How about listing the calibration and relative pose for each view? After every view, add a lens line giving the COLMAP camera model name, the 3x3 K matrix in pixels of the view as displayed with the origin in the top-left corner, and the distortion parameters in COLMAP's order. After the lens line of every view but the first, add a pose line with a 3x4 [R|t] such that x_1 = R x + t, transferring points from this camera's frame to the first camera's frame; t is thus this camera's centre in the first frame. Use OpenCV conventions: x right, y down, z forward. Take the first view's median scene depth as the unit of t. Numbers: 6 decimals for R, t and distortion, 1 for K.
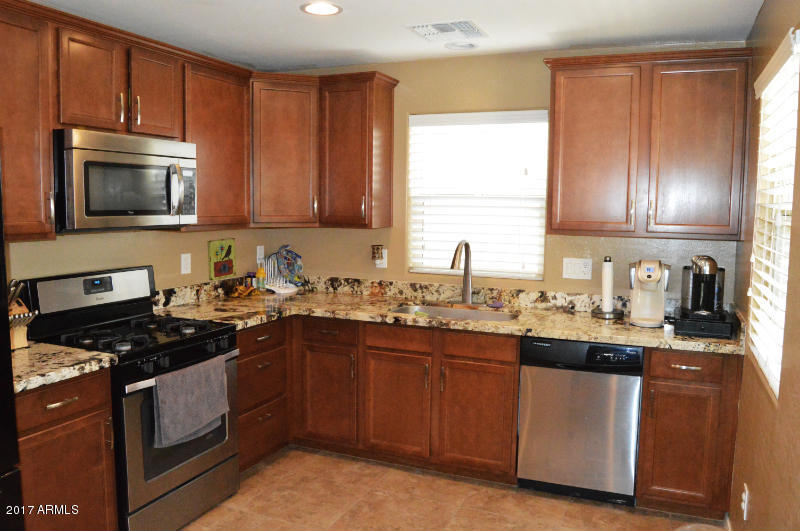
lens RADIAL K [[634.6, 0, 400.0], [0, 634.6, 261.2], [0, 0, 1]] dist [-0.089938, 0.026603]
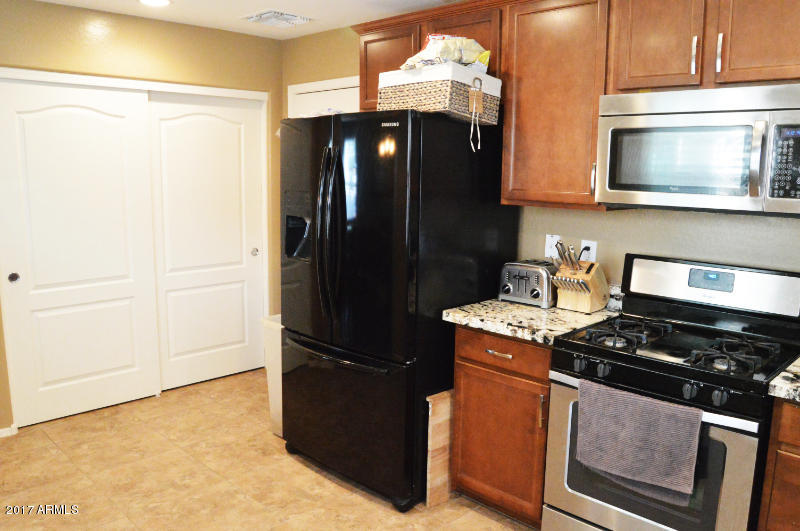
lens RADIAL K [[634.6, 0, 399.5], [0, 634.6, 271.2], [0, 0, 1]] dist [-0.089938, 0.026603]
pose [[-0.363569, 0.129727, -0.922490, 0.472833], [-0.105198, 0.978205, 0.179022, -0.086332], [0.925608, 0.162131, -0.341998, 1.040313]]
